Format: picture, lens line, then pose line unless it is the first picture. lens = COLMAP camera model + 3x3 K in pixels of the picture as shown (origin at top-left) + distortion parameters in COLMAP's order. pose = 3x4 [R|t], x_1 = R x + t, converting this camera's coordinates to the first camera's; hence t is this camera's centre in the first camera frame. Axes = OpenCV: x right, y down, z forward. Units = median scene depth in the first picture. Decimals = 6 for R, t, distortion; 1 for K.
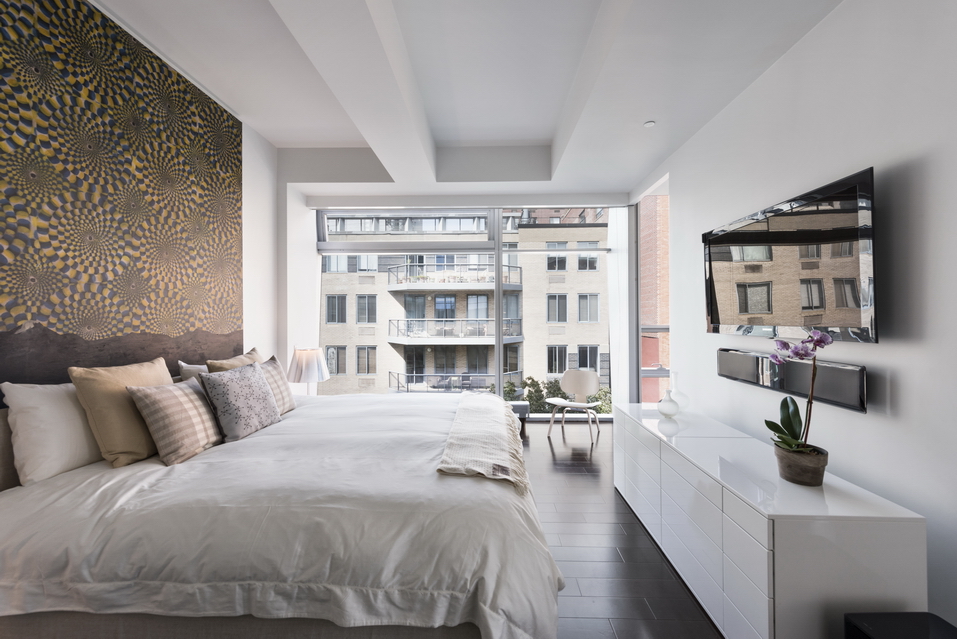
lens RADIAL K [[376.9, 0, 481.9], [0, 376.9, 318.9], [0, 0, 1]] dist [-0.000402, 0.000054]
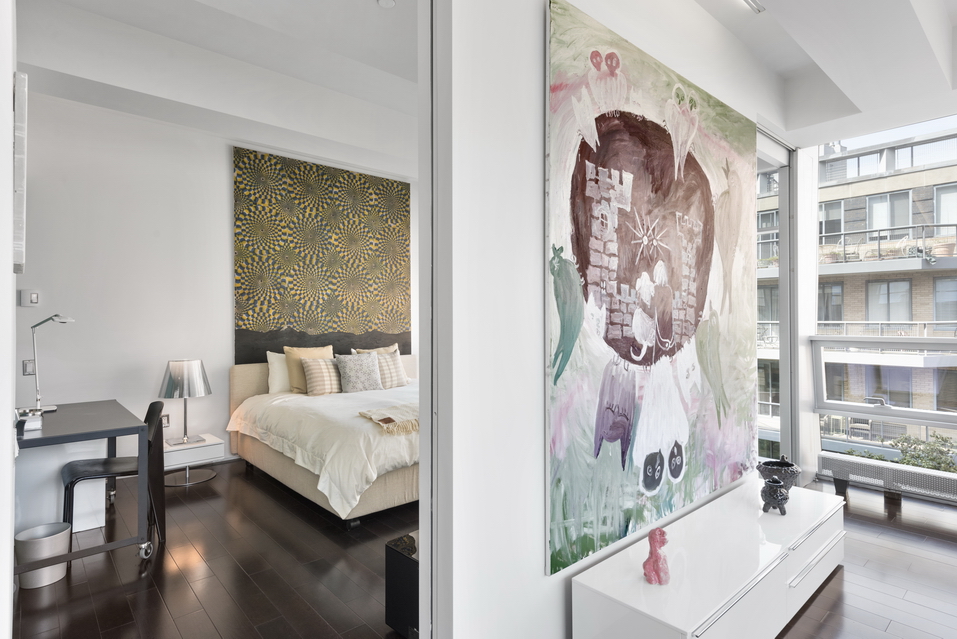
lens RADIAL K [[507.5, 0, 481.4], [0, 507.5, 318.9], [0, 0, 1]] dist [0.012507, 0.000026]
pose [[0.678155, 0.002805, -0.734913, 1.307381], [-0.002417, 0.999996, 0.001586, -0.028362], [0.734914, 0.000701, 0.678159, -0.122679]]
